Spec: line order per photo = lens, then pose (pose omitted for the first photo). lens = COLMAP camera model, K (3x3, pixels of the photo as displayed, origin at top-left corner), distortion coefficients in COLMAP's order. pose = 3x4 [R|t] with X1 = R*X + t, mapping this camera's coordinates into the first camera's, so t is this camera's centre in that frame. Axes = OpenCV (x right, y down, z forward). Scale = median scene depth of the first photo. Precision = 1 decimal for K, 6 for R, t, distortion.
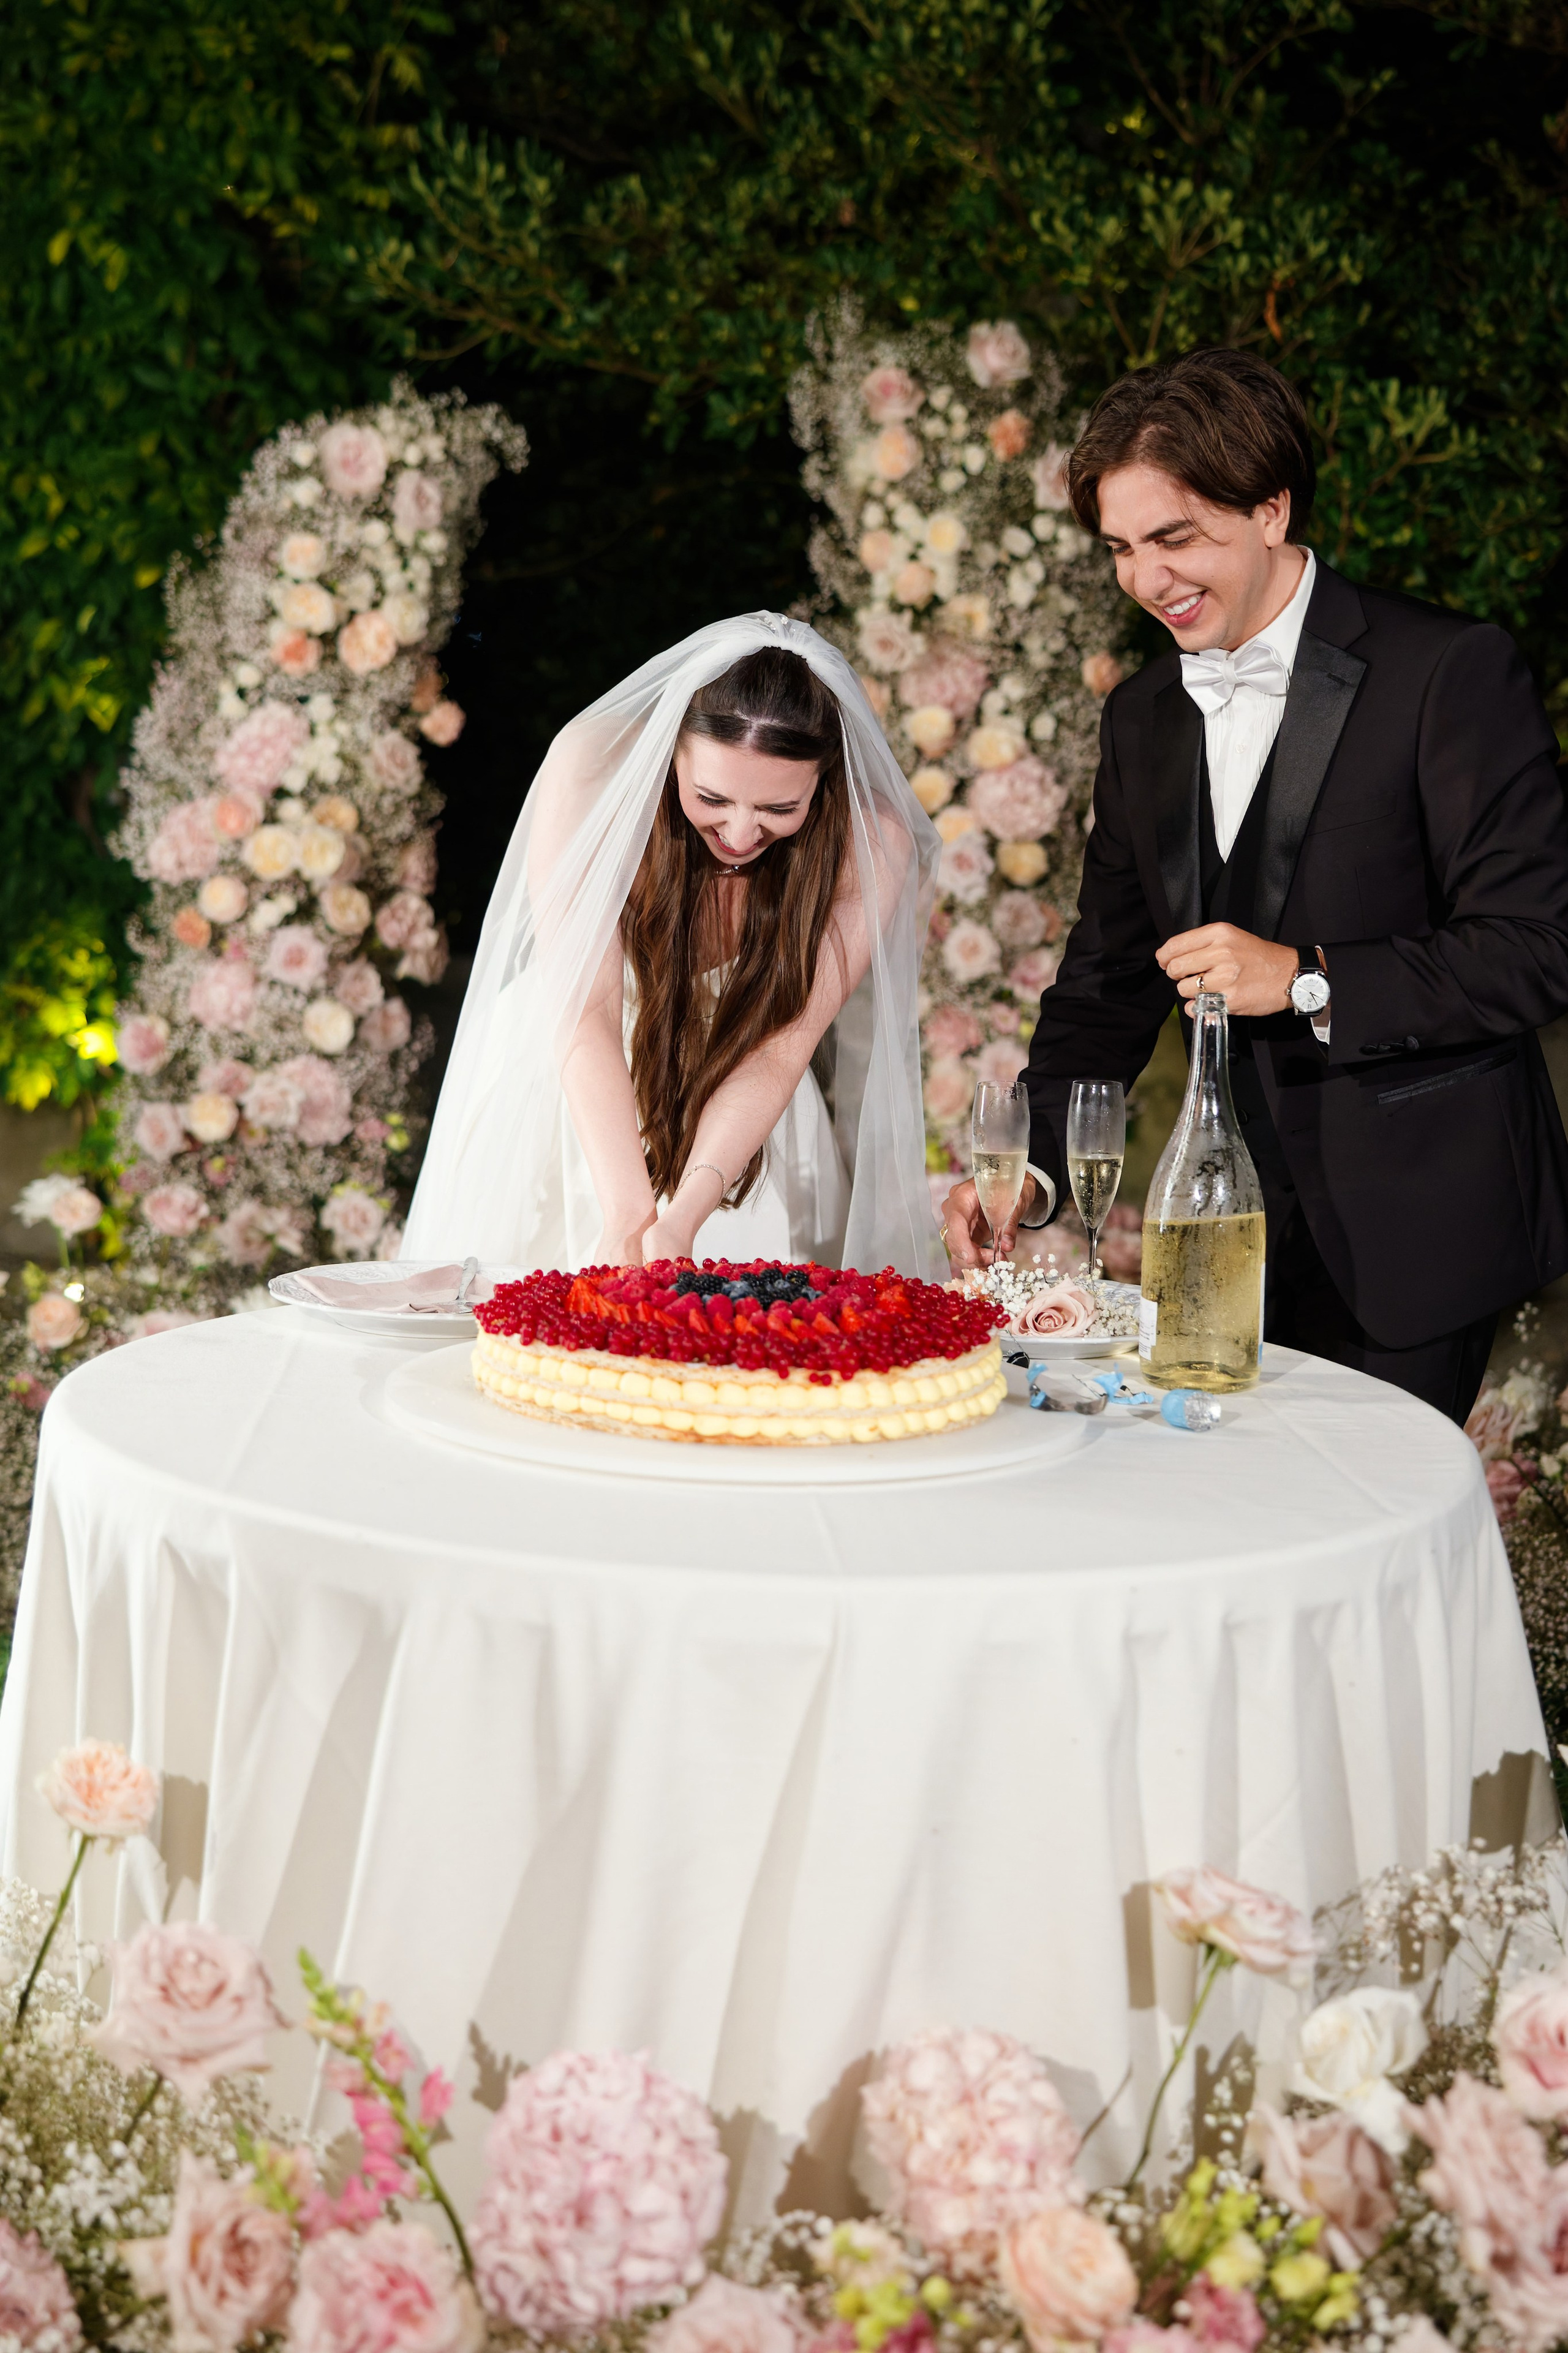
lens RADIAL K [[3147.7, 0, 682.5], [0, 3147.7, 1115.9], [0, 0, 1]] dist [0.040334, 0.013453]
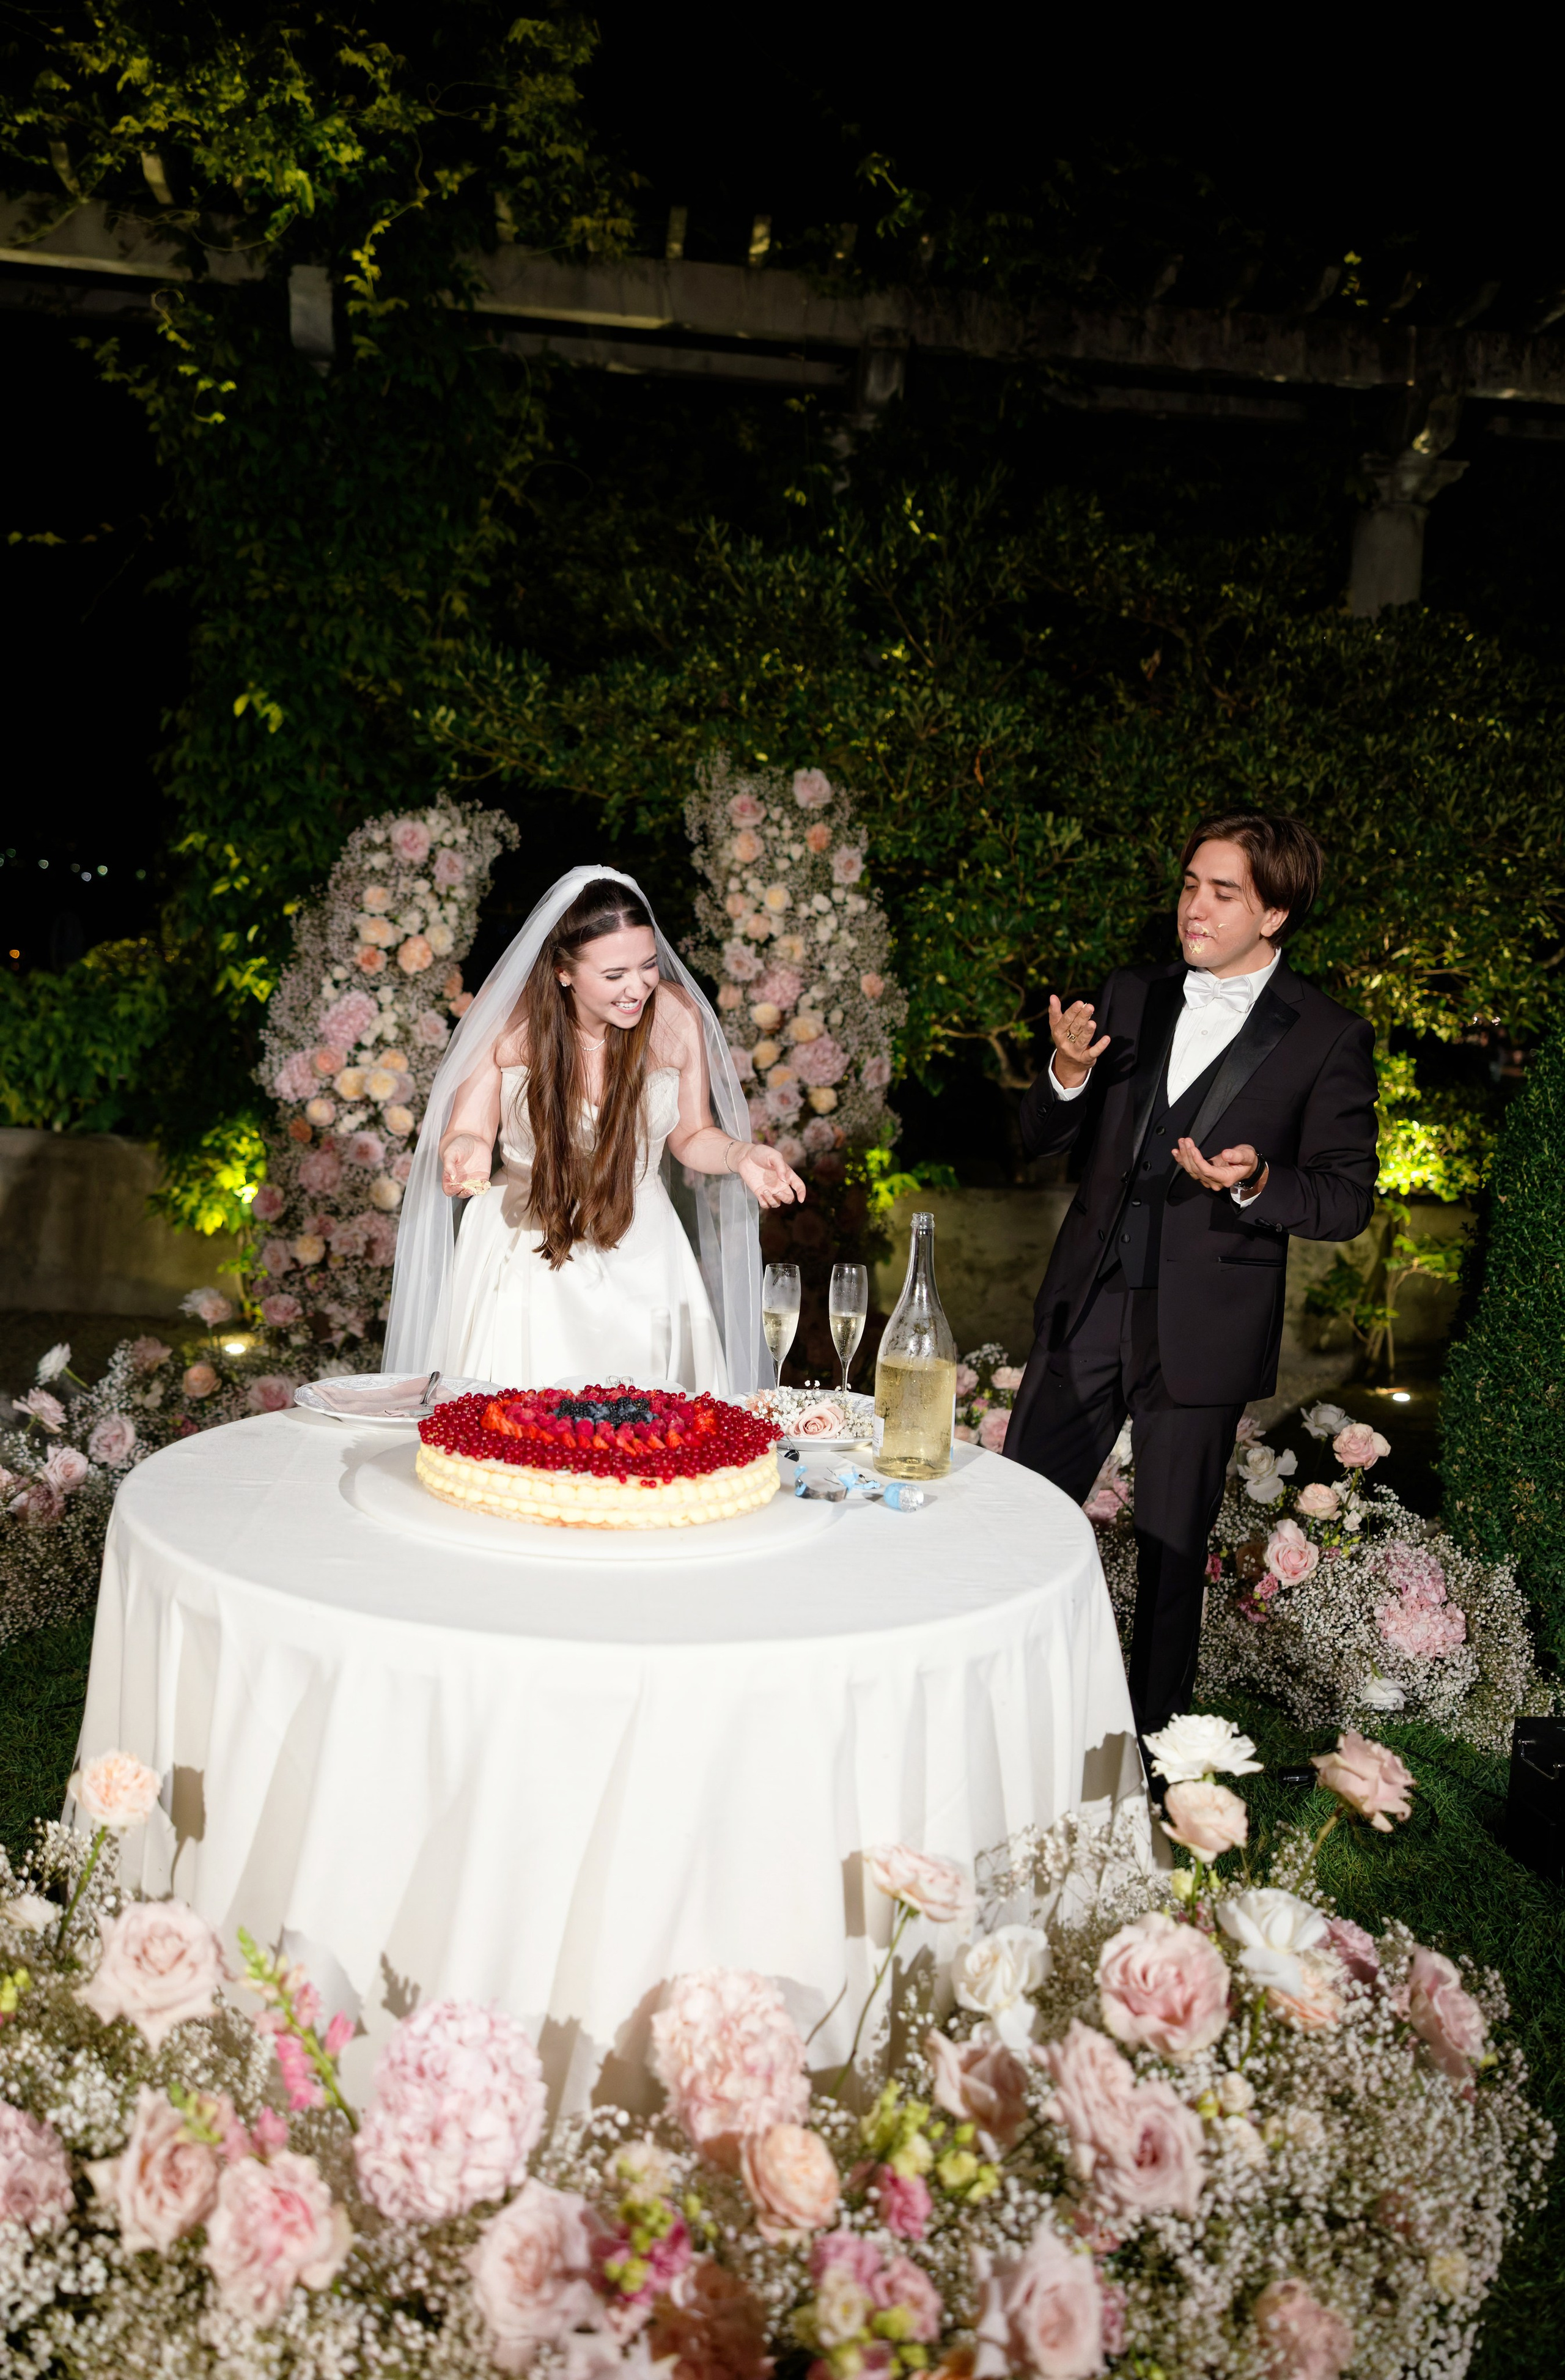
lens RADIAL K [[1794.6, 0, 747.5], [0, 1794.6, 1178.5], [0, 0, 1]] dist [0.020004, -0.008493]
pose [[0.998269, 0.019495, 0.055493, 0.019627], [-0.018302, 0.999592, -0.021911, -0.019211], [-0.055898, 0.020857, 0.998219, 0.080526]]
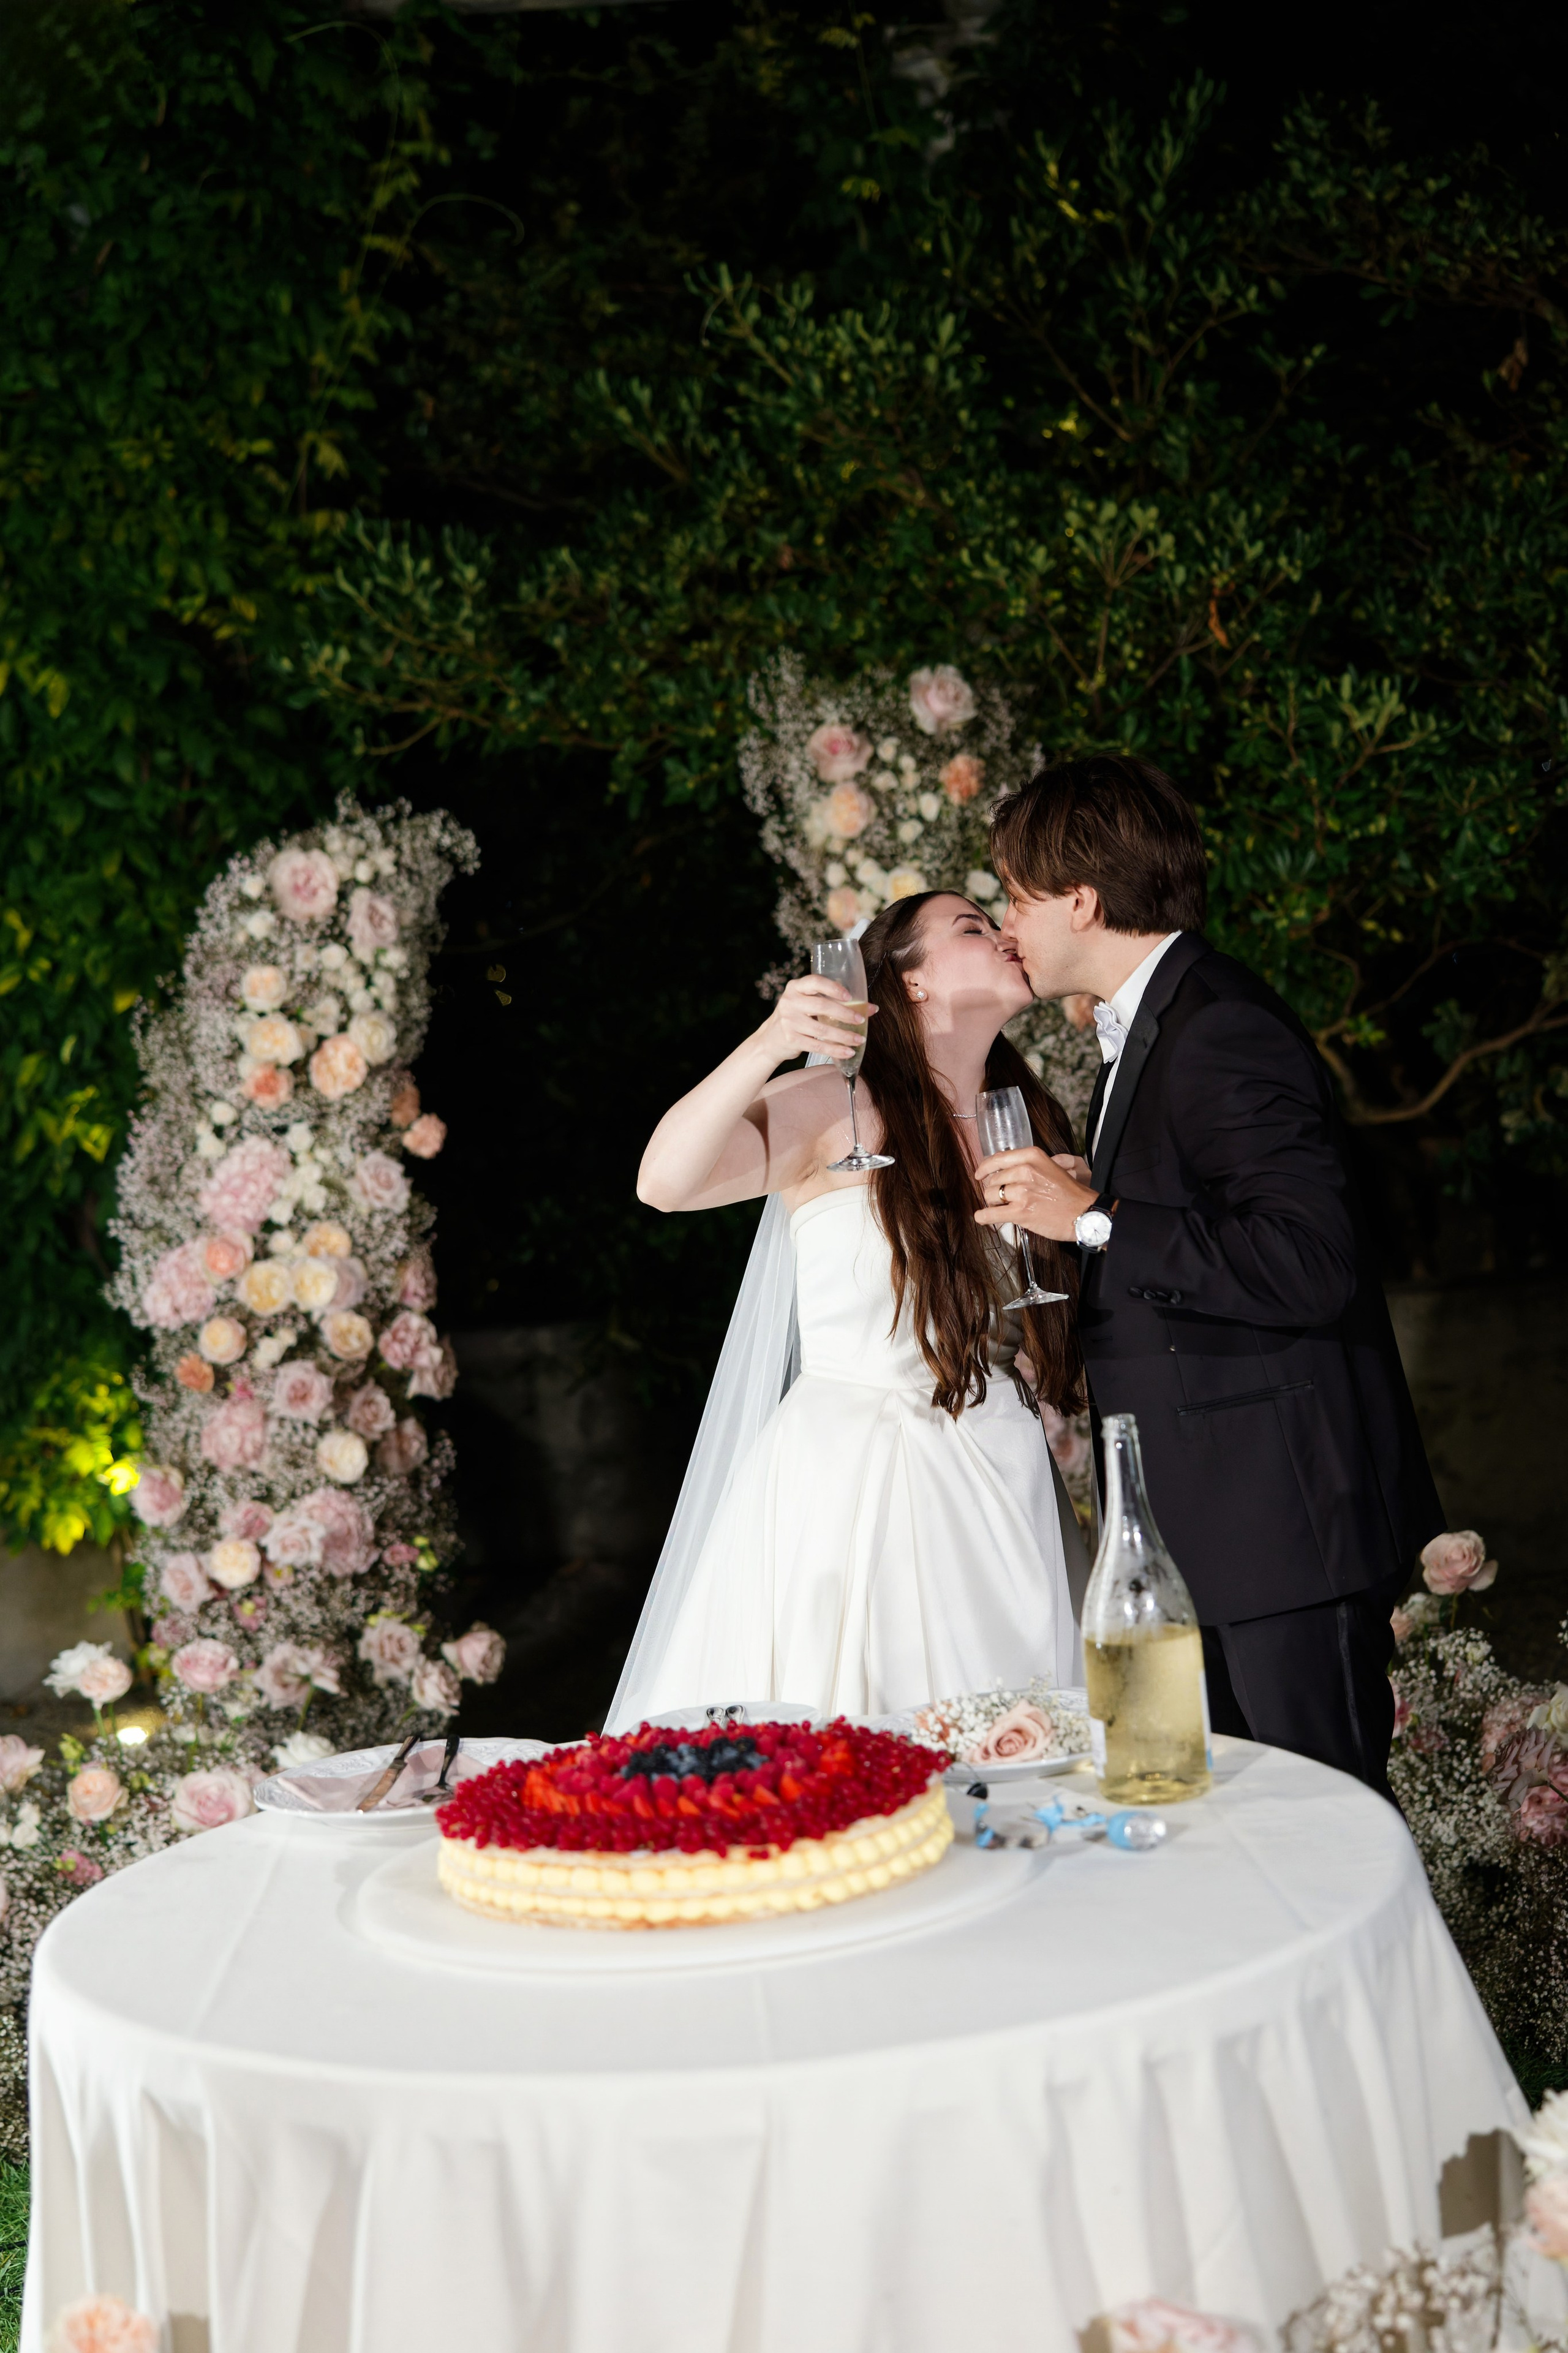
lens RADIAL K [[3401.4, 0, 758.6], [0, 3401.4, 1306.8], [0, 0, 1]] dist [0.057940, 0.055471]
pose [[0.993094, -0.115967, -0.017786, 0.040795], [0.115514, 0.992999, -0.024682, -0.033229], [0.020524, 0.022457, 0.999537, -0.063788]]
